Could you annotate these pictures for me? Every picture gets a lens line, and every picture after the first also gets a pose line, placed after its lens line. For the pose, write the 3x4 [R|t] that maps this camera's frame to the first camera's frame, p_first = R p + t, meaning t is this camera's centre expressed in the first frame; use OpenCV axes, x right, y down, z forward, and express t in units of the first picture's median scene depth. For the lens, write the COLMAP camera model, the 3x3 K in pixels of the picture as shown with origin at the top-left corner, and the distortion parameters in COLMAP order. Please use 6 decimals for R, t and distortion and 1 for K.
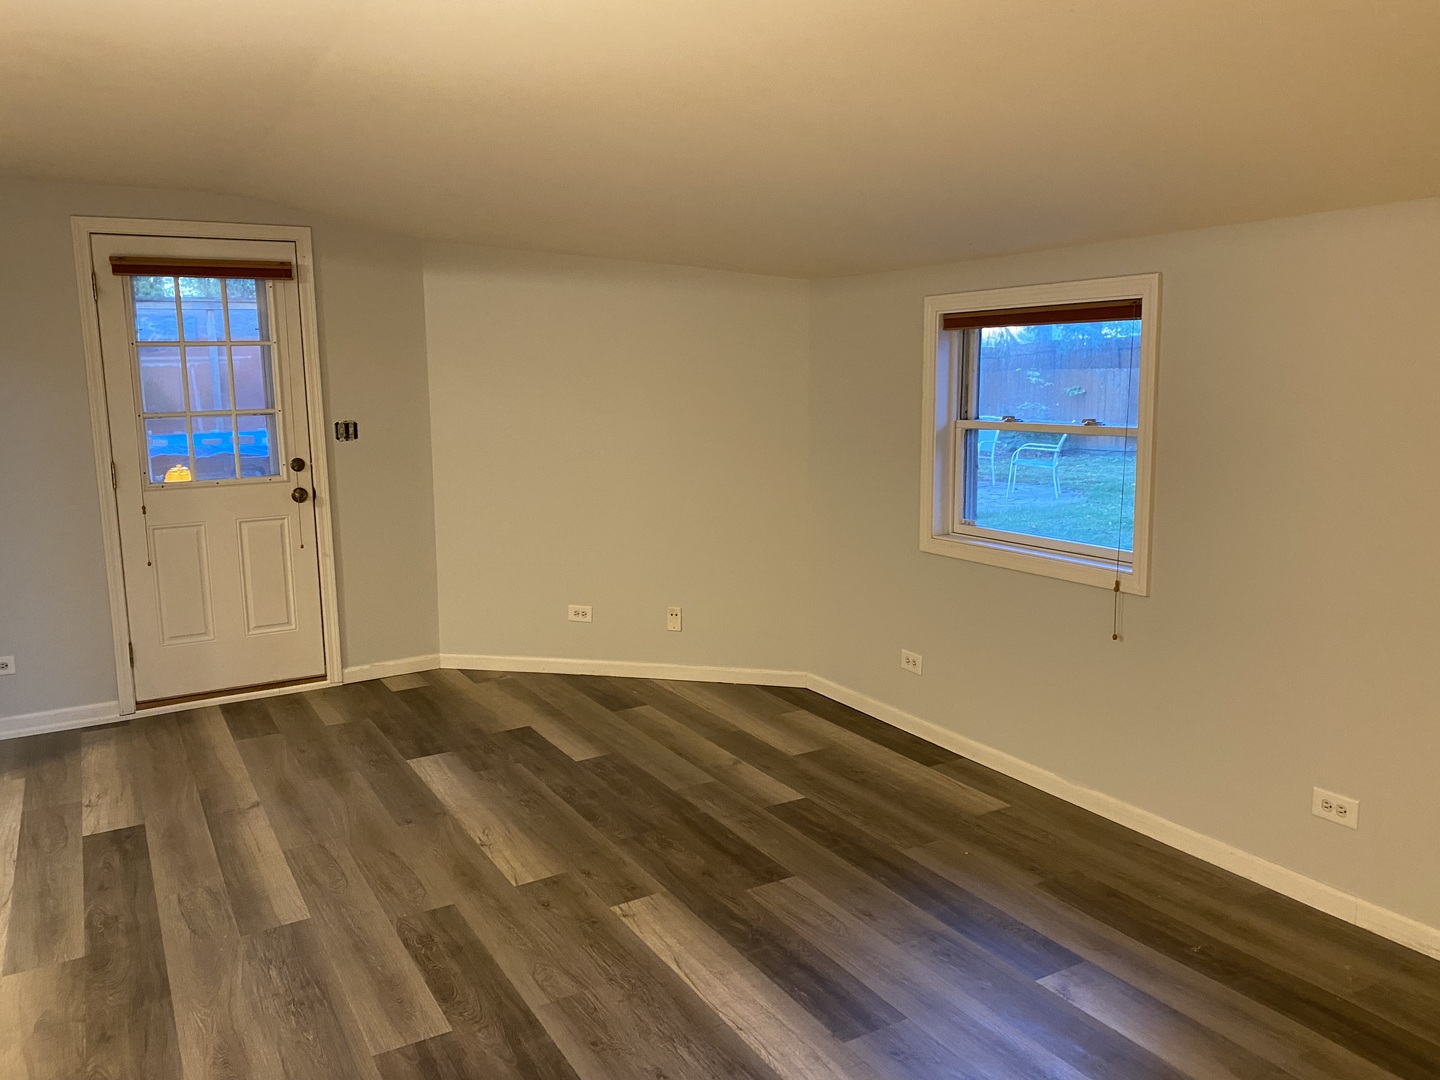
lens RADIAL K [[1094.4, 0, 711.1], [0, 1094.4, 536.6], [0, 0, 1]] dist [0.032565, -0.021376]
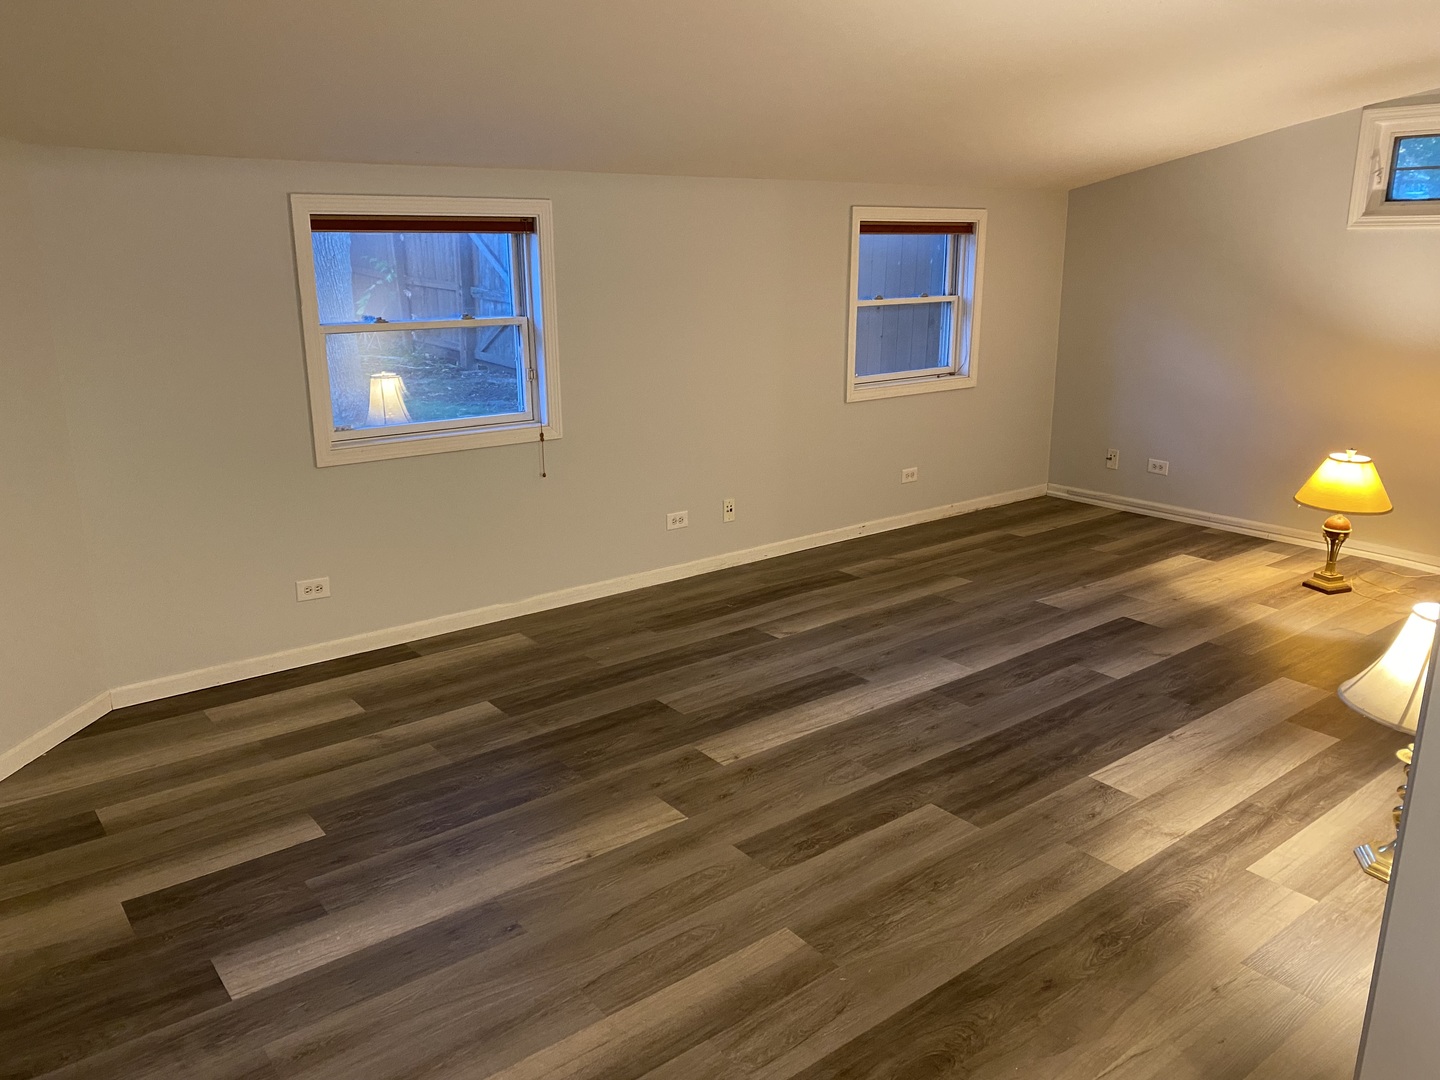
lens RADIAL K [[1094.4, 0, 699.0], [0, 1094.4, 536.1], [0, 0, 1]] dist [0.032565, -0.021376]
pose [[-0.134734, -0.240583, 0.961232, -1.086721], [0.161755, 0.951724, 0.260876, -0.175295], [-0.977590, 0.190633, -0.089314, 1.067577]]
